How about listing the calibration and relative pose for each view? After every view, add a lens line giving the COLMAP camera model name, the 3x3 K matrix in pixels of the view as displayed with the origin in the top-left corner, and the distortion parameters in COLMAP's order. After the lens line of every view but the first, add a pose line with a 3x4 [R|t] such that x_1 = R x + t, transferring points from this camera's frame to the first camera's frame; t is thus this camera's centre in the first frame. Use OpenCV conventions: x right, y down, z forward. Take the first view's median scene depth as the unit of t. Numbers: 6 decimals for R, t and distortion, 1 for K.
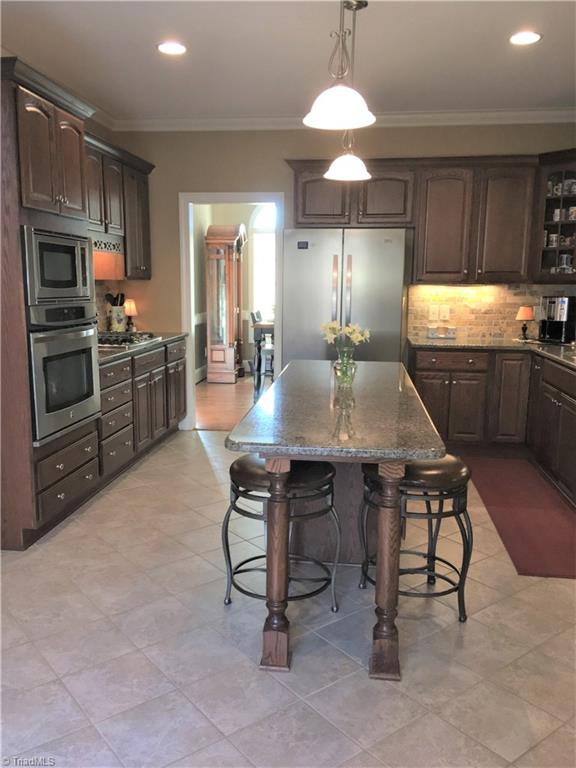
lens RADIAL K [[647.5, 0, 286.0], [0, 647.5, 385.5], [0, 0, 1]] dist [0.070910, -0.080660]
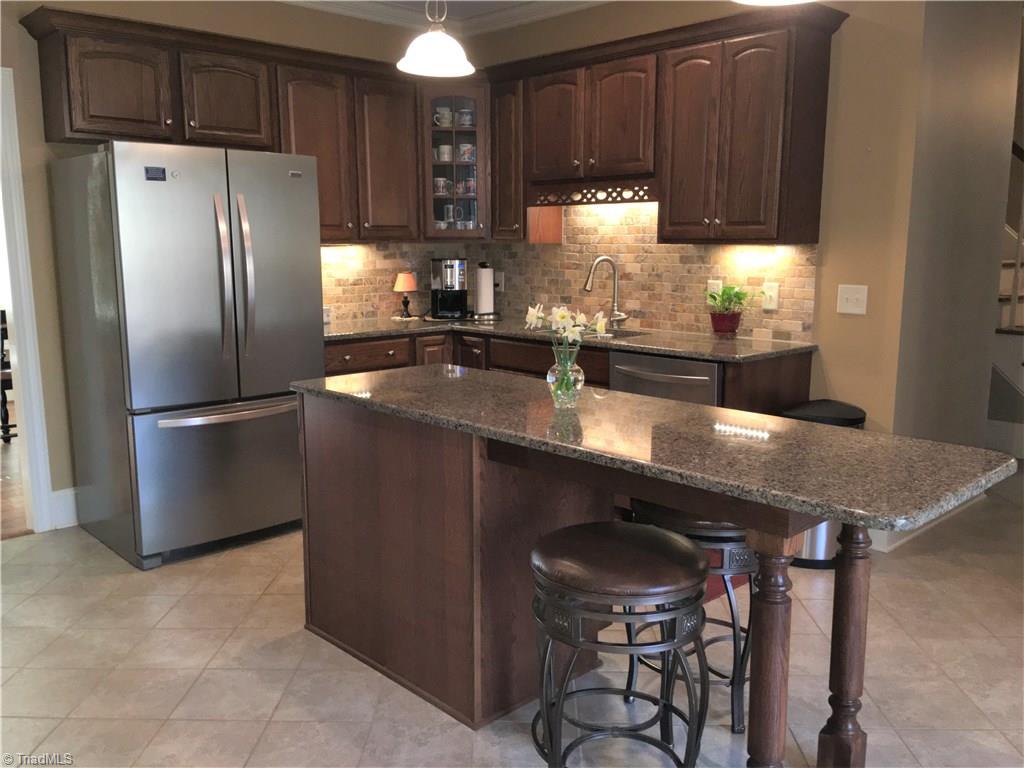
lens RADIAL K [[863.4, 0, 514.4], [0, 863.4, 389.0], [0, 0, 1]] dist [0.070910, -0.080660]
pose [[0.629531, -0.140518, 0.764163, -0.323345], [0.126748, 0.988908, 0.077429, -0.050057], [-0.766568, 0.048112, 0.640359, 0.273780]]
